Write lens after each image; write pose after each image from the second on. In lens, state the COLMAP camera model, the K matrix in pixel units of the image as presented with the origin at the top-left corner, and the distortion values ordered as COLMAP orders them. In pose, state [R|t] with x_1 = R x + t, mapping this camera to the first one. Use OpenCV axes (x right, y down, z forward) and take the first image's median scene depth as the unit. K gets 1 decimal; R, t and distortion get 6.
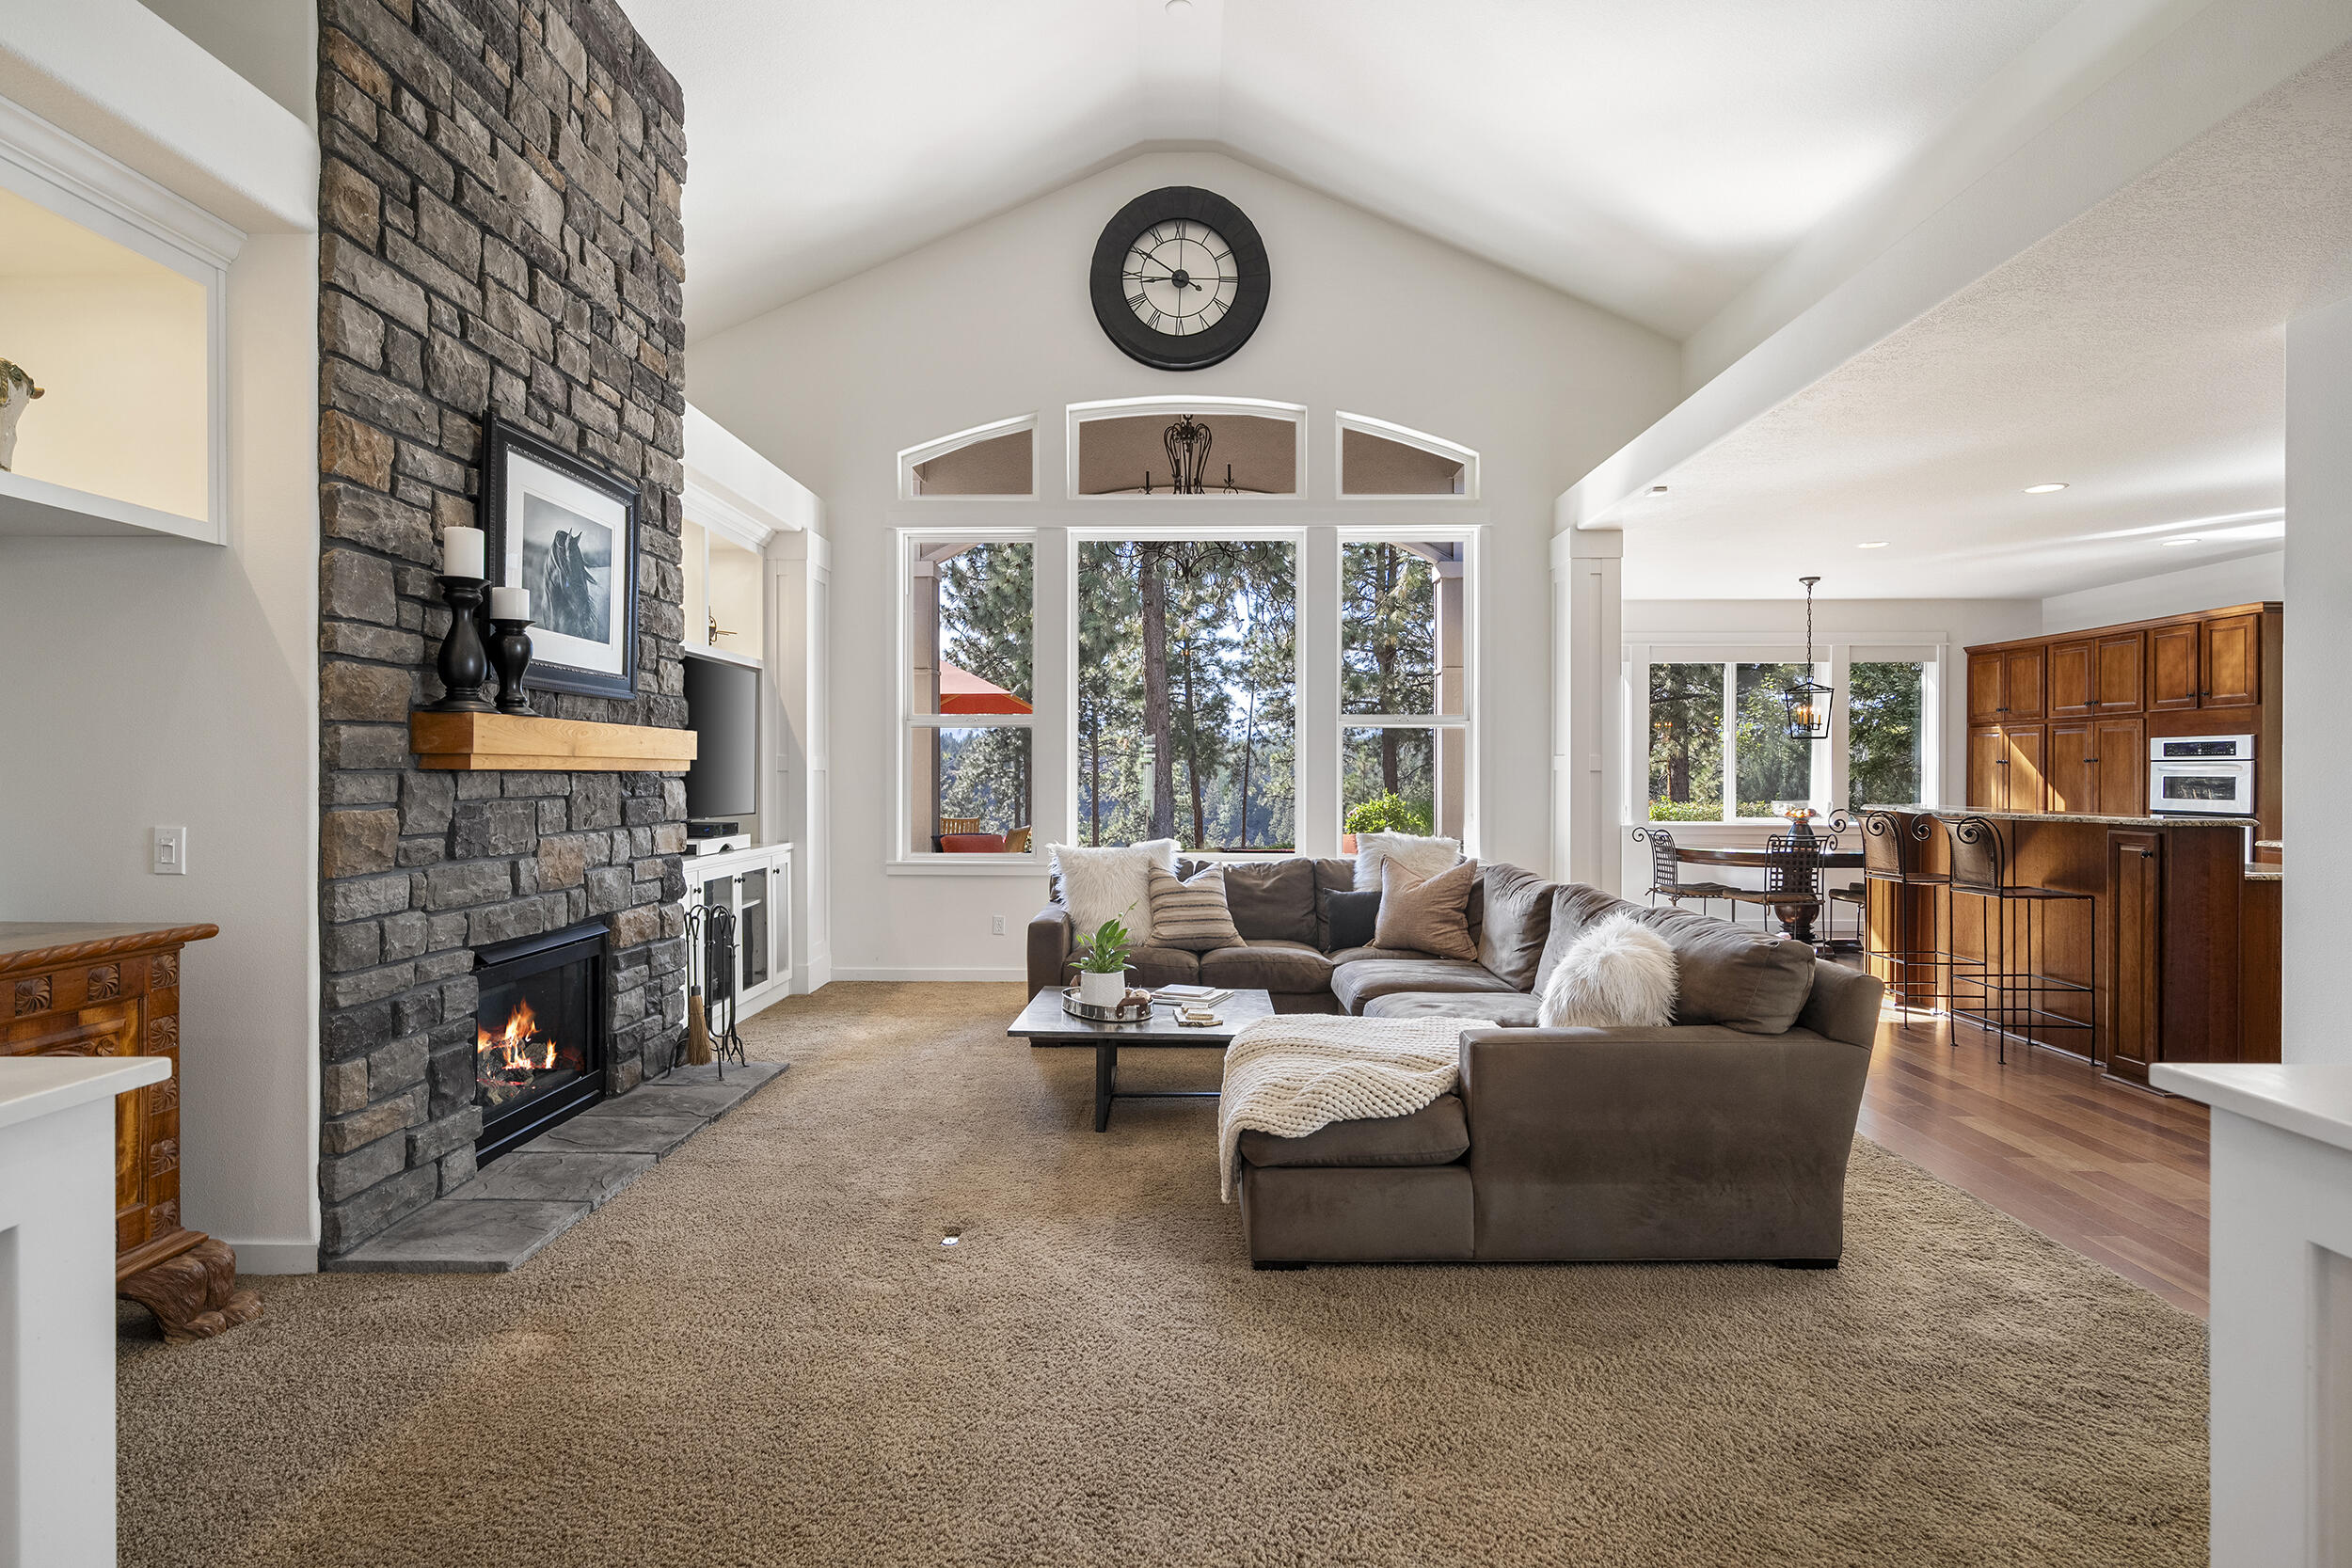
lens RADIAL K [[1194.9, 0, 1163.4], [0, 1194.9, 775.2], [0, 0, 1]] dist [0.002705, 0.000192]
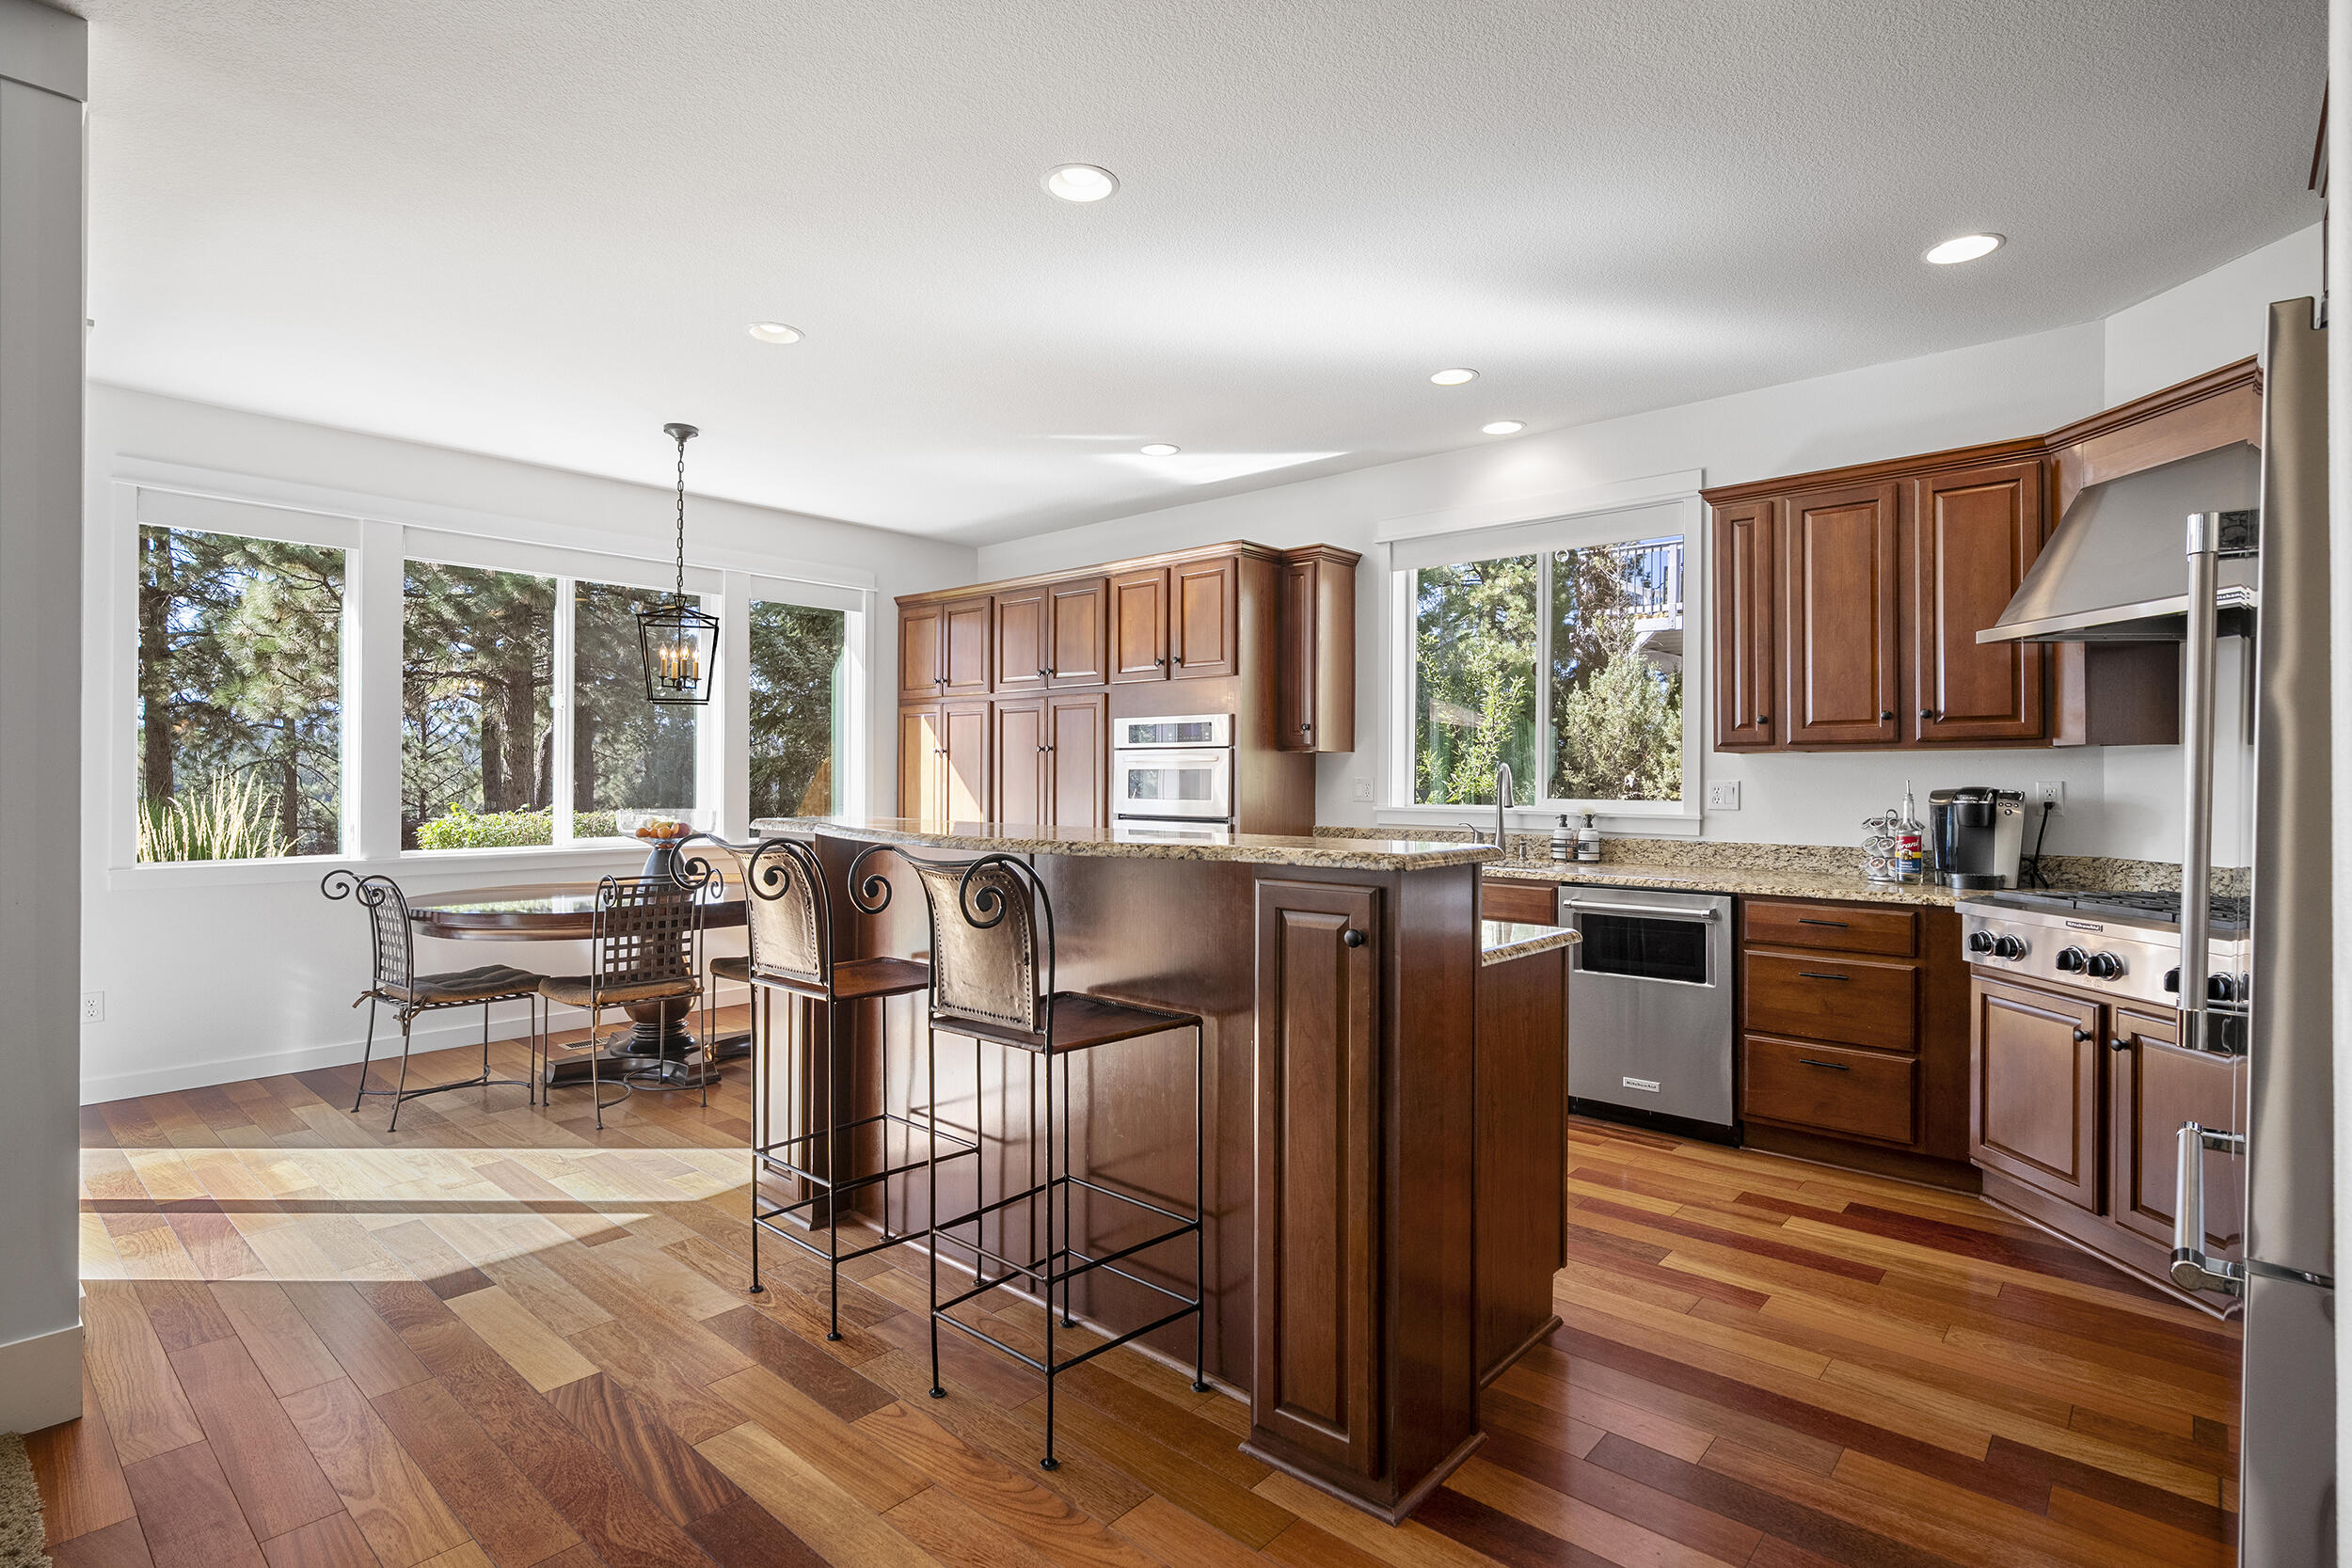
lens RADIAL K [[1149.9, 0, 1178.2], [0, 1149.9, 782.6], [0, 0, 1]] dist [0.002231, 0.000525]
pose [[0.654541, -0.002805, 0.756021, 0.285215], [-0.000495, 0.999991, 0.004138, 0.005918], [-0.756026, -0.003082, 0.654534, 0.466307]]
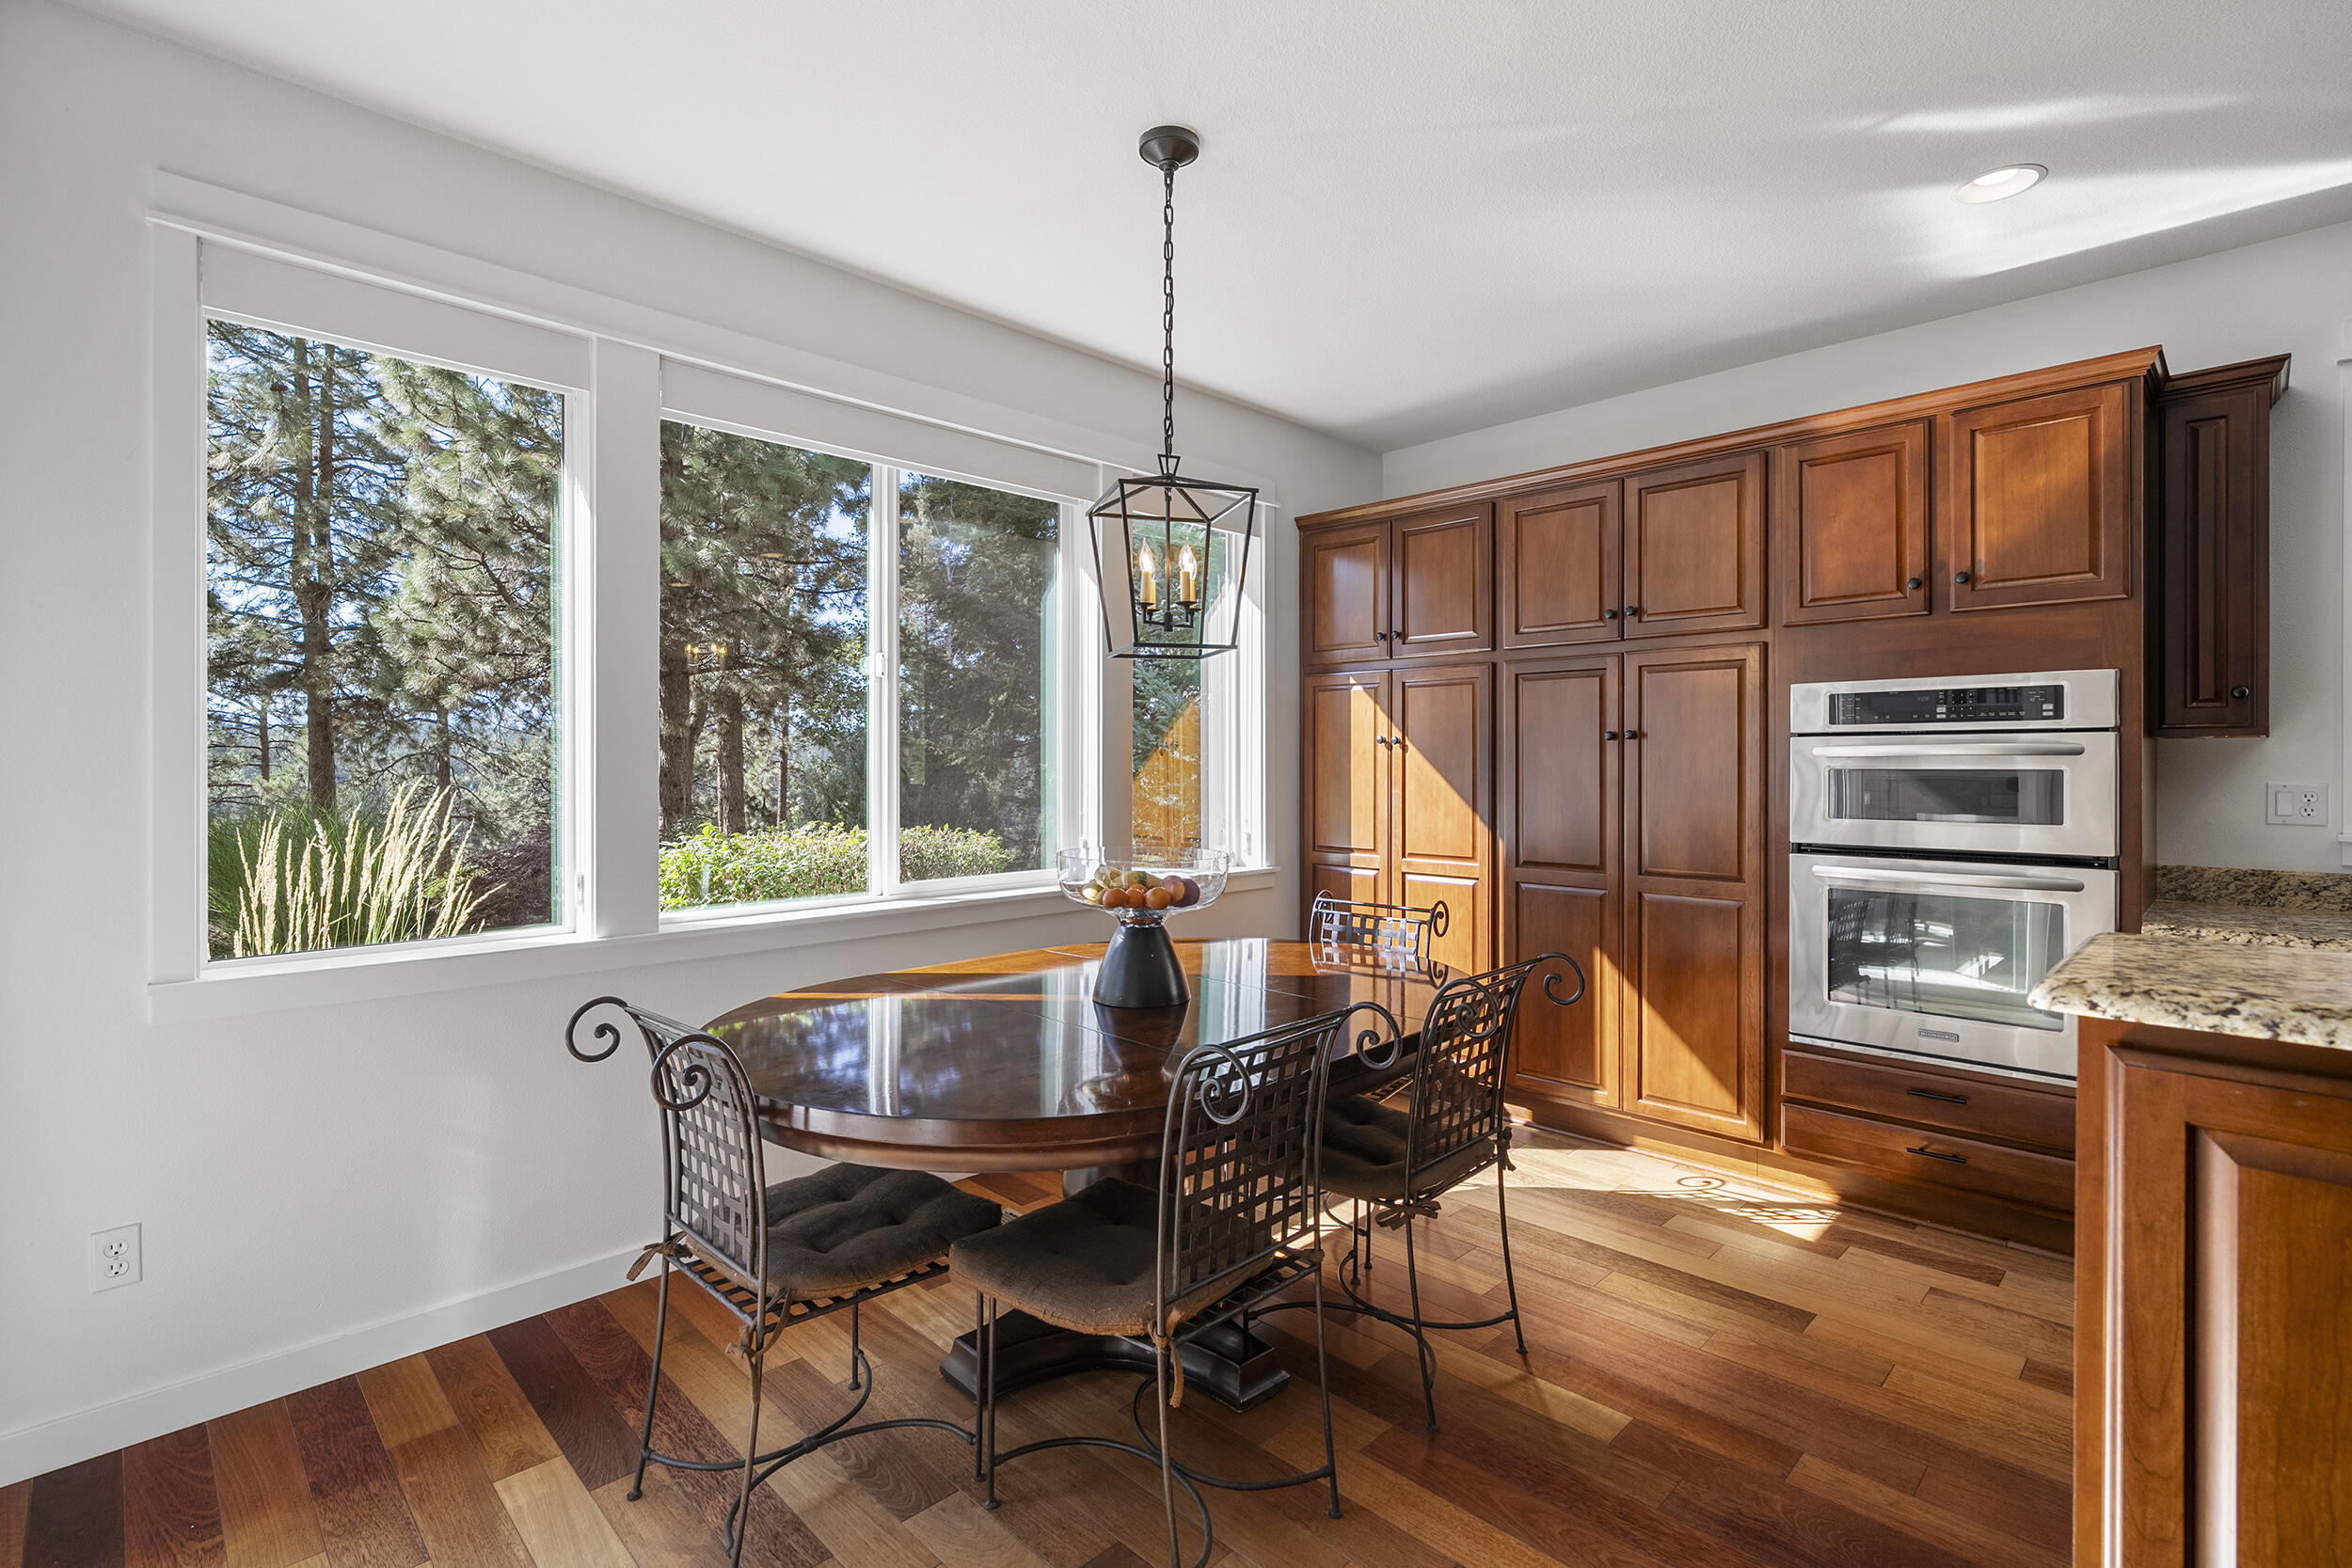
lens RADIAL K [[1081.2, 0, 1170.2], [0, 1081.2, 778.4], [0, 0, 1]] dist [-0.000687, -0.000101]
pose [[0.700960, -0.012215, 0.713096, 0.349145], [0.003957, 0.999905, 0.013239, -0.001533], [-0.713190, -0.006459, 0.700941, 0.830371]]
